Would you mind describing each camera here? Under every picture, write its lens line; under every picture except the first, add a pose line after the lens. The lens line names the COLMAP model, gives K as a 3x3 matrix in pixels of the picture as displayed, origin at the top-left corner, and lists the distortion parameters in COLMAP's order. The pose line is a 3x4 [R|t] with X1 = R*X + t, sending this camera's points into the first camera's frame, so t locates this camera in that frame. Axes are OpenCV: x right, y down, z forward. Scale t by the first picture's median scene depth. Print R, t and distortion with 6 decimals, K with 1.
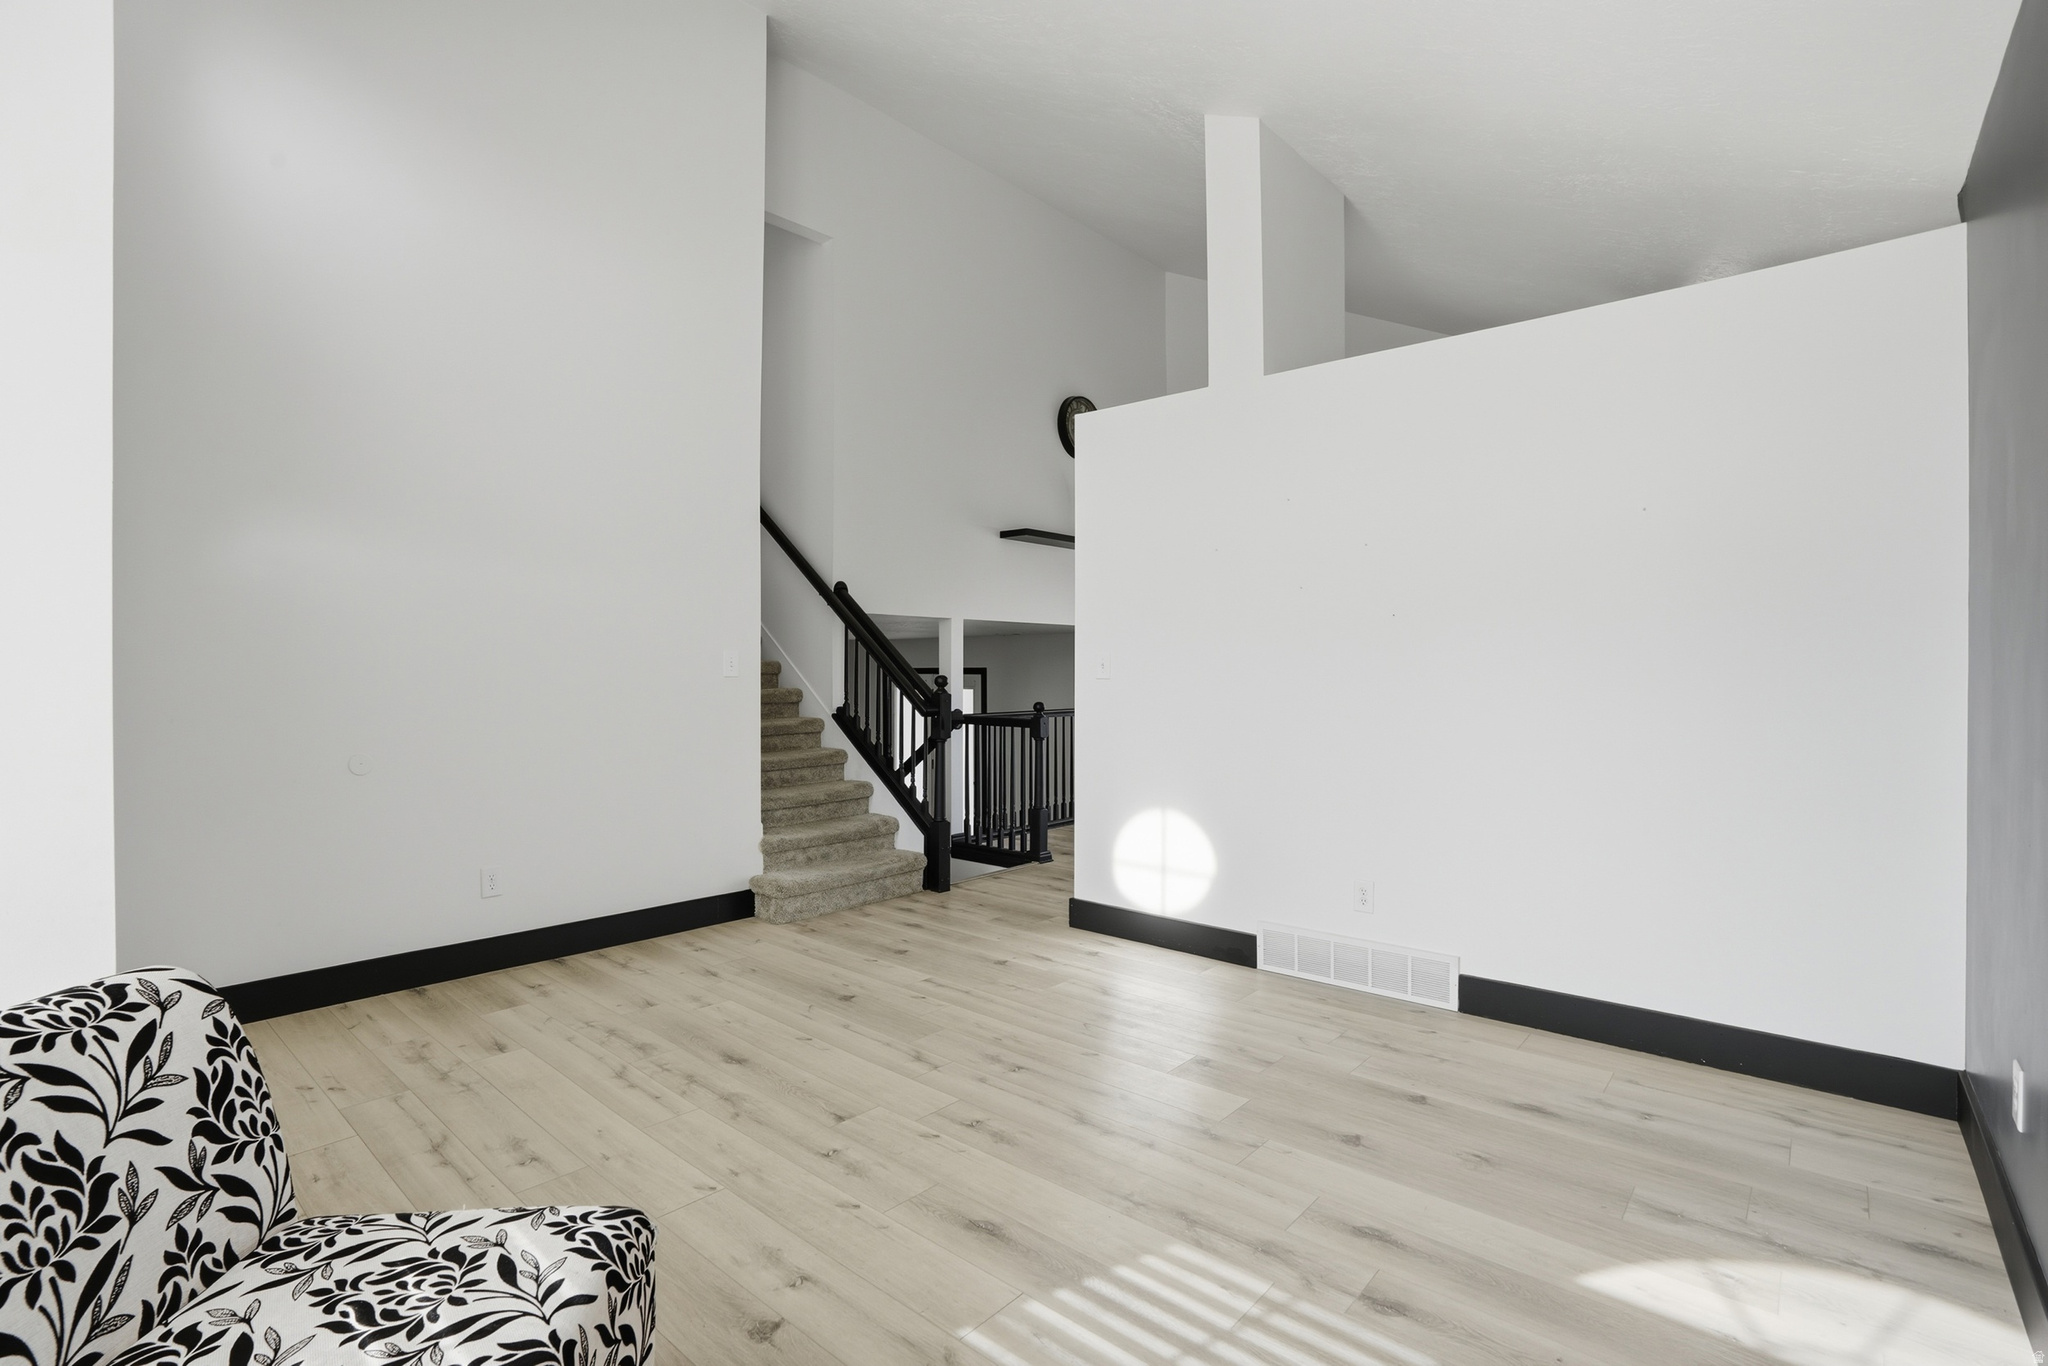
lens RADIAL K [[938.8, 0, 1022.2], [0, 938.8, 678.1], [0, 0, 1]] dist [-0.041044, 0.003077]
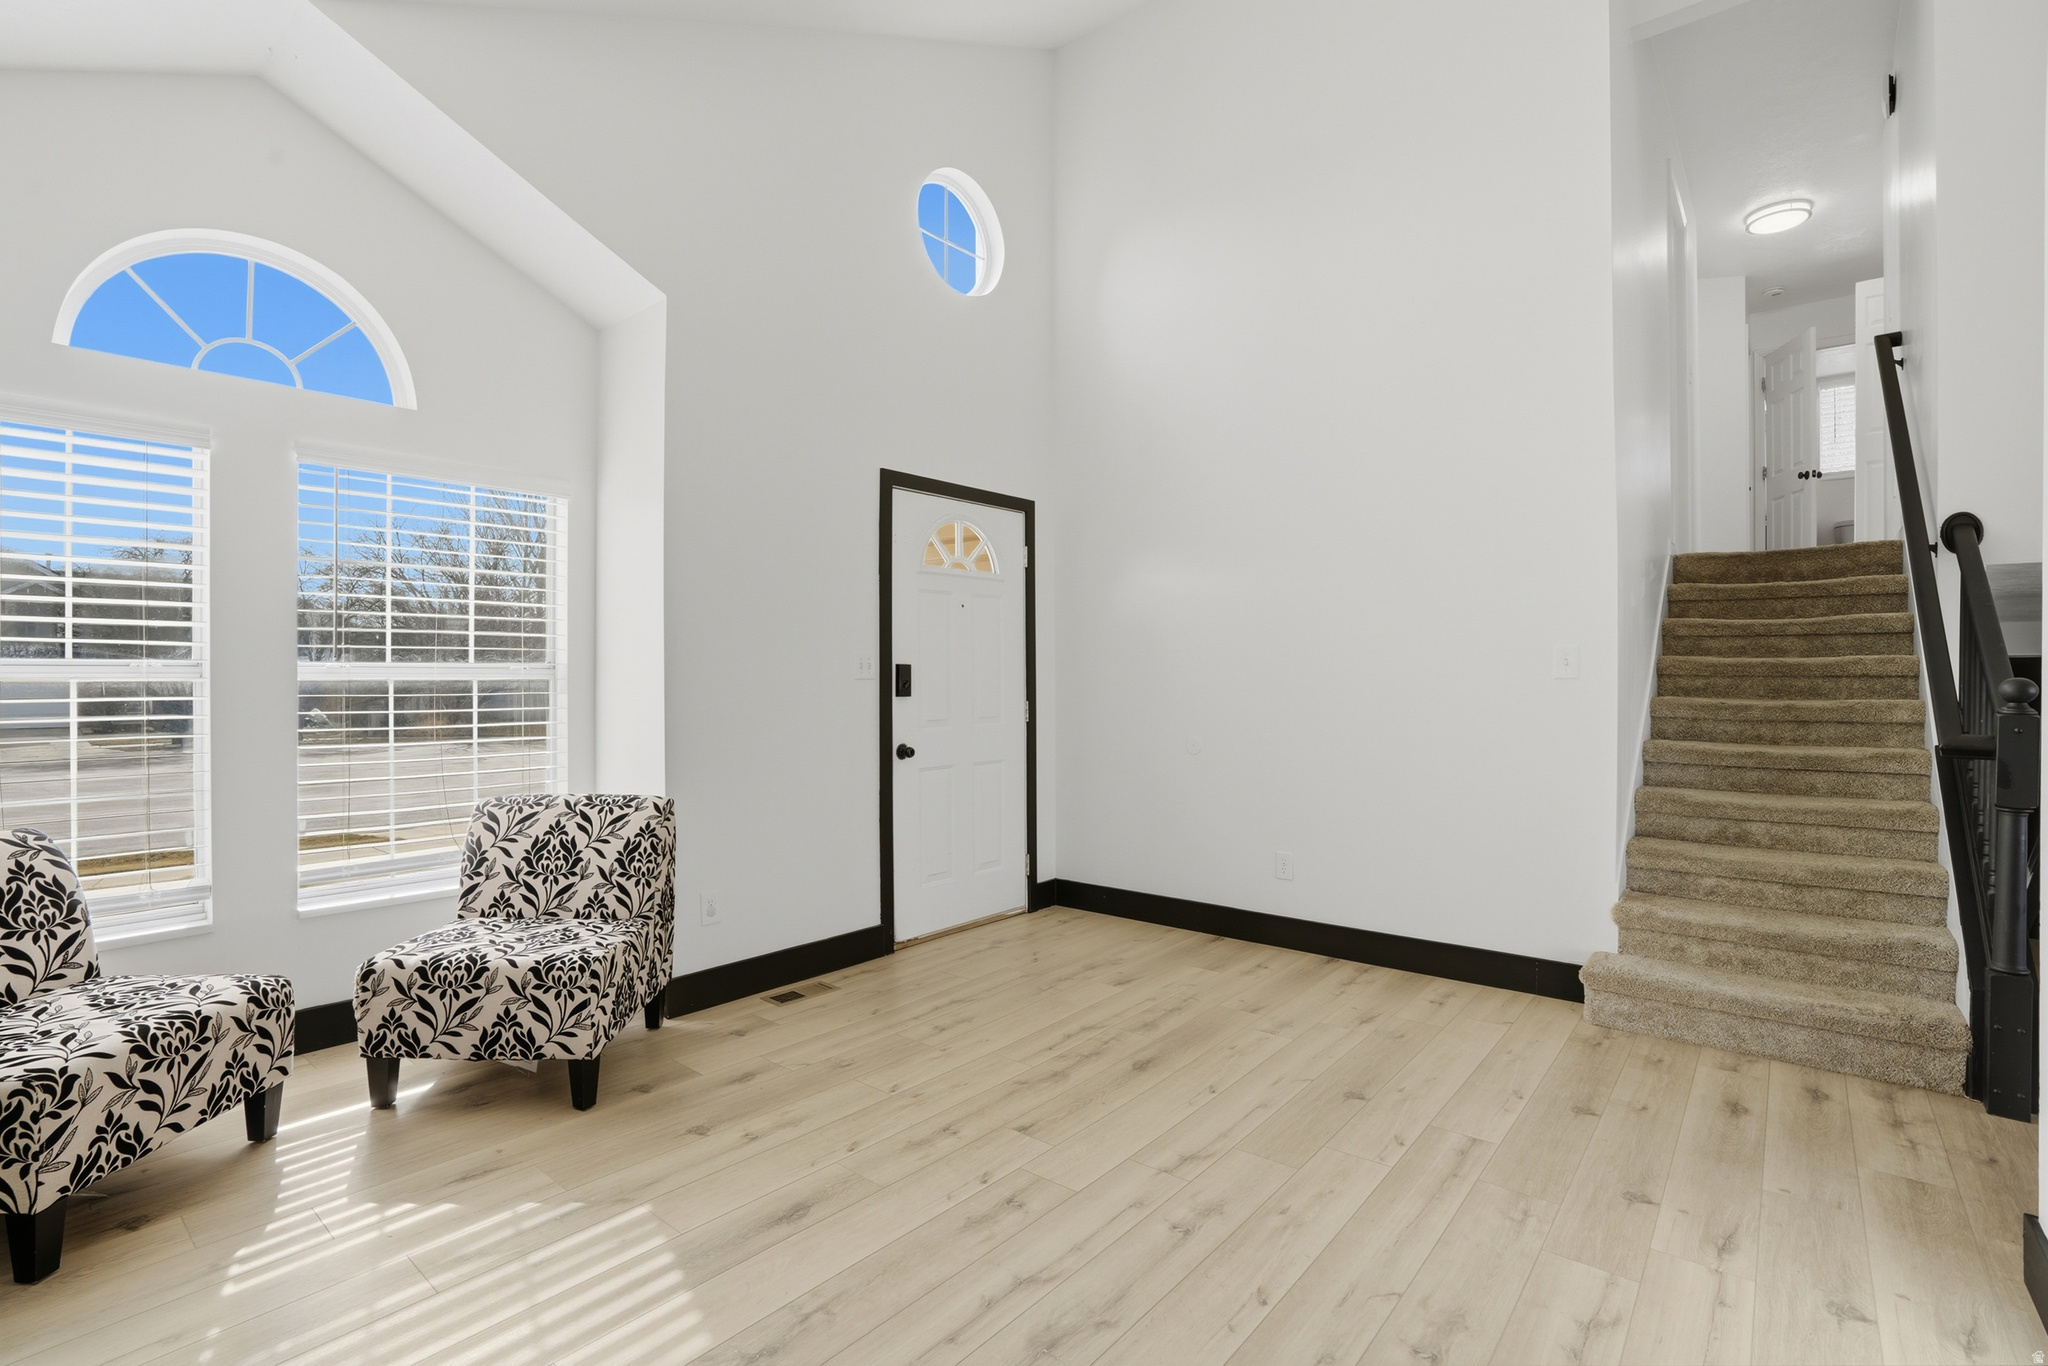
lens RADIAL K [[938.8, 0, 1019.5], [0, 938.8, 689.1], [0, 0, 1]] dist [-0.041044, 0.003077]
pose [[0.026062, 0.006837, -0.999637, 0.568560], [-0.002259, 0.999974, 0.006781, 0.001909], [0.999658, 0.002081, 0.026077, 0.703004]]
